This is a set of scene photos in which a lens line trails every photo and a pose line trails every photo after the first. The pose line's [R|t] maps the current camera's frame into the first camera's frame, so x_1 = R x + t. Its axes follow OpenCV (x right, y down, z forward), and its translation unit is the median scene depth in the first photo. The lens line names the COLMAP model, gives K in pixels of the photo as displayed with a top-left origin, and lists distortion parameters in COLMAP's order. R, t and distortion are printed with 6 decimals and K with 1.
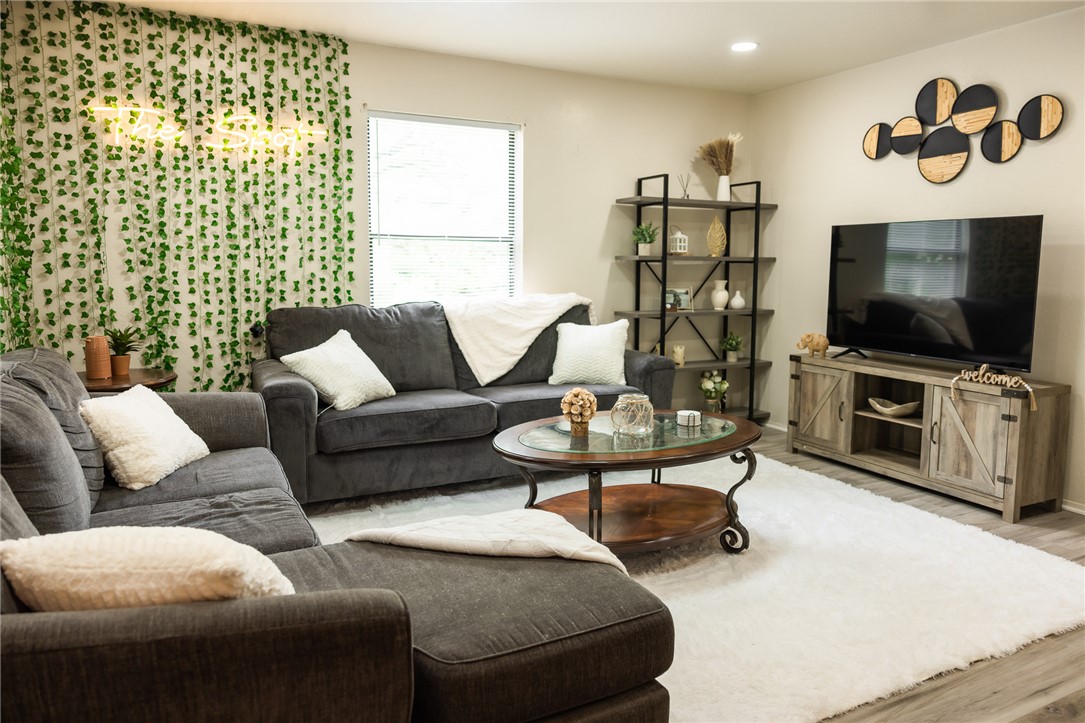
lens RADIAL K [[723.8, 0, 544.1], [0, 723.8, 357.4], [0, 0, 1]] dist [0.007078, 0.003700]
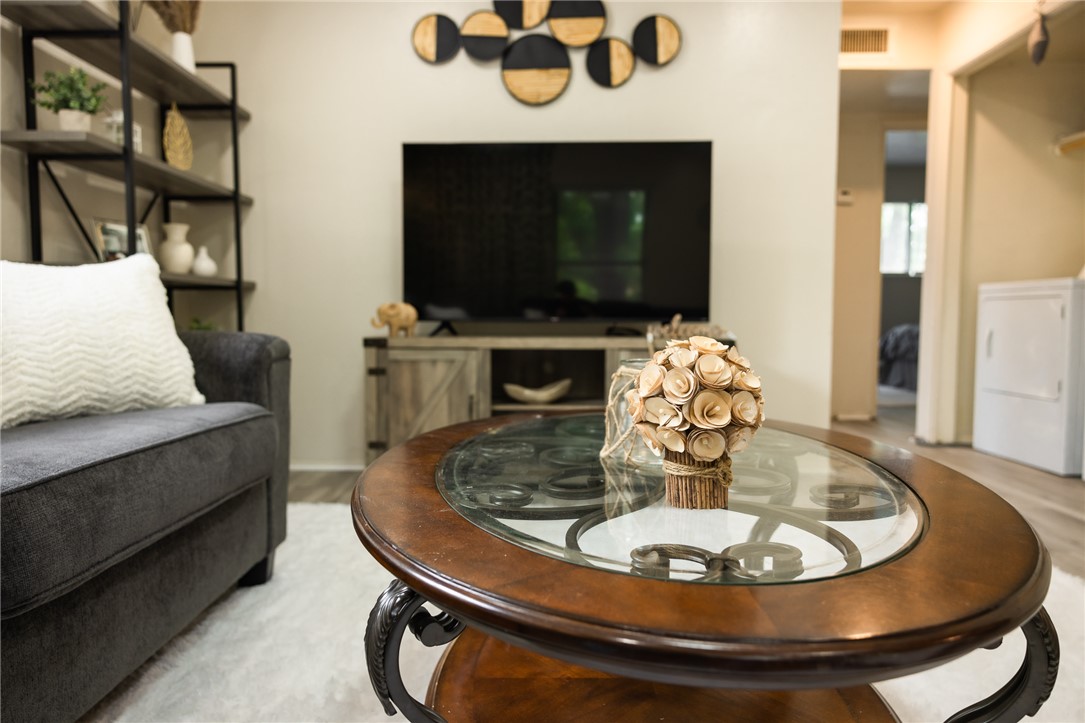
lens RADIAL K [[723.8, 0, 541.3], [0, 723.8, 362.1], [0, 0, 1]] dist [0.007078, 0.003700]
pose [[0.461989, -0.065192, 0.884487, -0.163189], [0.110290, 0.993776, 0.015640, 0.026861], [-0.880001, 0.090325, 0.466304, 0.632130]]
